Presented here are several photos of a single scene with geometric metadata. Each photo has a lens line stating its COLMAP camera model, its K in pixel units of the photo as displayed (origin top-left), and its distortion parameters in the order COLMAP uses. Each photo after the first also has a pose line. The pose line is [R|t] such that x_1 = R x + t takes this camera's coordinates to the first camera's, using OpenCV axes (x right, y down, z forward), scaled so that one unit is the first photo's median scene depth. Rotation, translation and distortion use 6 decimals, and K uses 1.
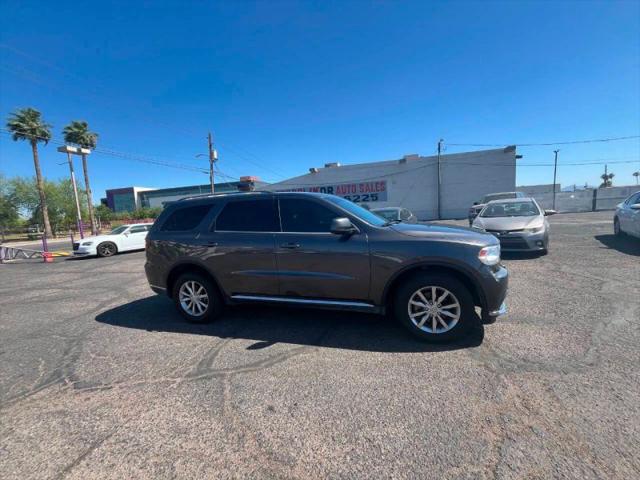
lens RADIAL K [[257.0, 0, 317.6], [0, 257.0, 241.7], [0, 0, 1]] dist [-0.004379, 0.000582]
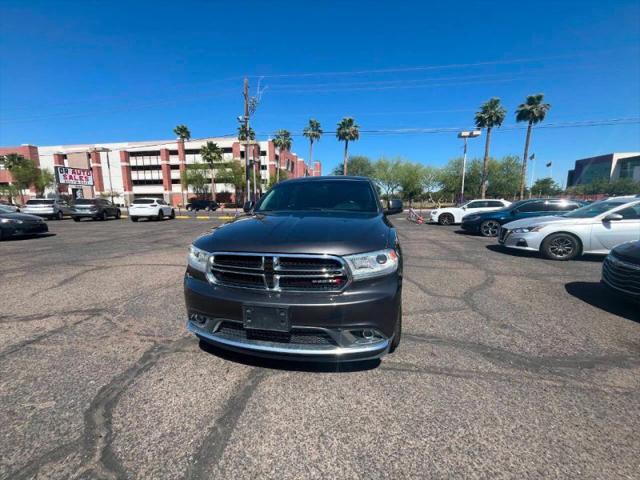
lens RADIAL K [[257.0, 0, 317.4], [0, 257.0, 242.2], [0, 0, 1]] dist [-0.004379, 0.000582]
pose [[0.093526, 0.214225, -0.972296, 0.149497], [-0.112257, 0.972619, 0.203498, -0.020309], [0.989268, 0.090115, 0.115014, 0.128224]]
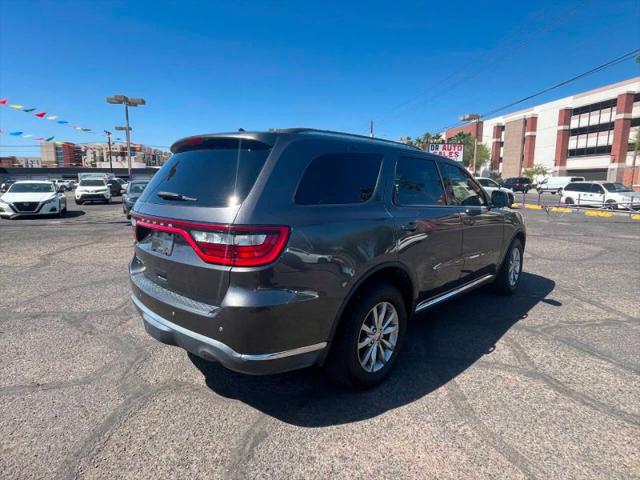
lens RADIAL K [[367.6, 0, 315.9], [0, 367.6, 237.3], [0, 0, 1]] dist [-0.006199, 0.002223]
pose [[-0.932467, 0.112727, -0.343216, -0.058696], [0.015670, 0.961795, 0.273321, -0.031569], [0.360914, 0.249485, -0.898609, 0.314962]]
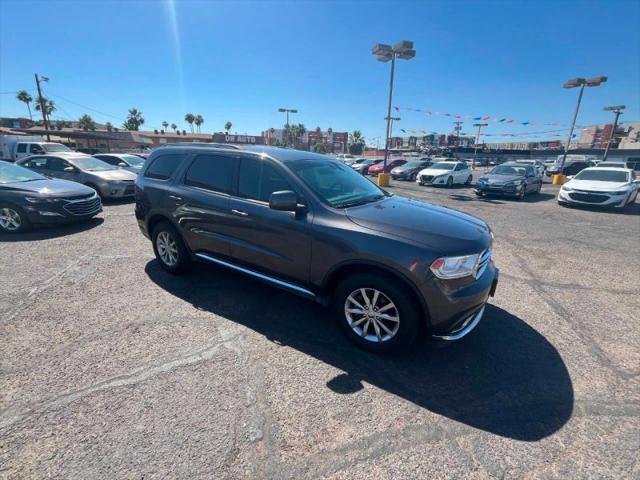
lens RADIAL K [[285.6, 0, 315.9], [0, 285.6, 241.3], [0, 0, 1]] dist [-0.003233, 0.000314]
pose [[-0.535955, -0.194698, 0.821489, -0.277083], [0.106516, 0.949675, 0.294572, -0.019203], [-0.837500, 0.245379, -0.488245, 0.247451]]
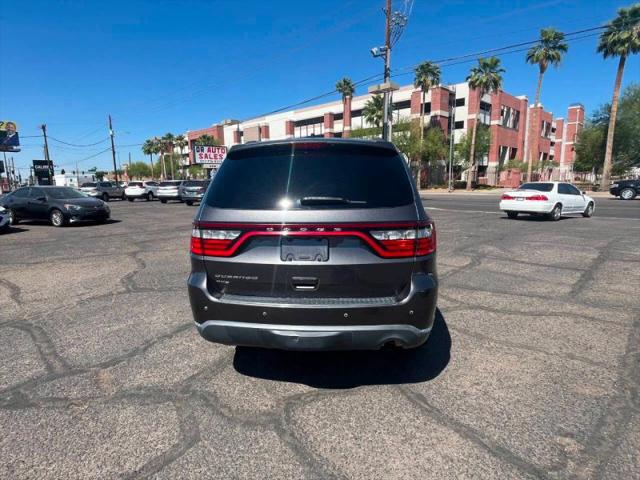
lens RADIAL K [[367.6, 0, 316.6], [0, 367.6, 241.3], [0, 0, 1]] dist [-0.006199, 0.002223]
pose [[-0.503363, 0.207149, -0.838877, 0.014126], [-0.050337, 0.962160, 0.267796, -0.031644], [0.862608, 0.177025, -0.473888, 0.265566]]
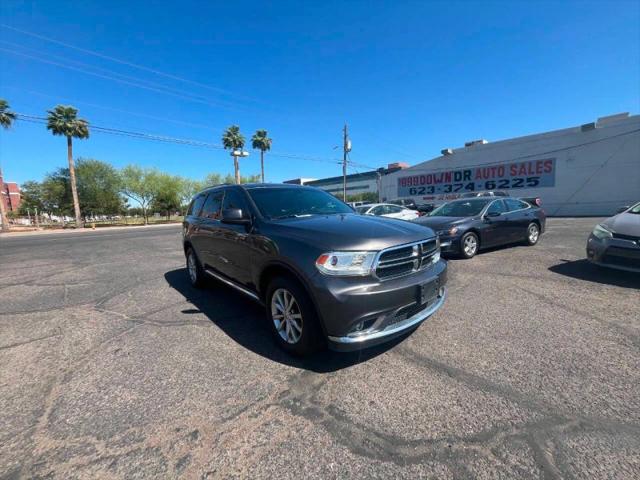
lens RADIAL K [[257.0, 0, 316.9], [0, 257.0, 241.0], [0, 0, 1]] dist [-0.004379, 0.000582]
pose [[0.843827, 0.091612, -0.528737, 0.099991], [-0.068279, 0.995641, 0.063543, -0.005584], [0.532253, -0.017518, 0.846404, 0.031665]]
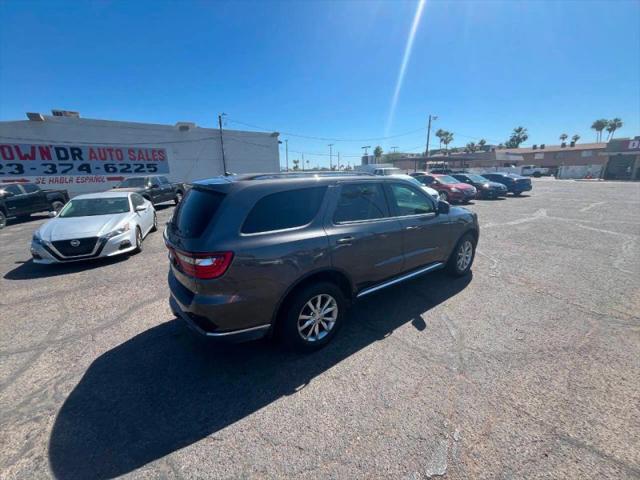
lens RADIAL K [[257.0, 0, 317.6], [0, 257.0, 240.0], [0, 0, 1]] dist [-0.004379, 0.000582]
pose [[0.601236, -0.155530, 0.783789, -0.138287], [0.079634, 0.987654, 0.134898, -0.013218], [-0.795094, -0.018689, 0.606199, 0.075590]]
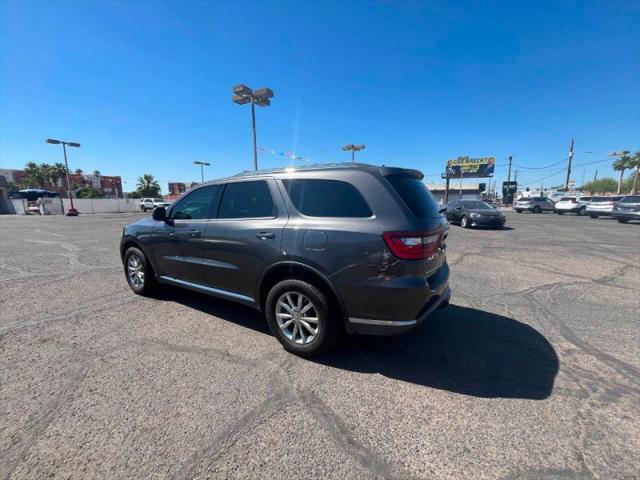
lens RADIAL K [[257.0, 0, 316.8], [0, 257.0, 240.7], [0, 0, 1]] dist [-0.004379, 0.000582]
pose [[-0.966398, 0.027034, 0.255625, -0.076449], [0.091910, 0.965053, 0.245407, -0.027148], [-0.240058, 0.260655, -0.935110, 0.278345]]
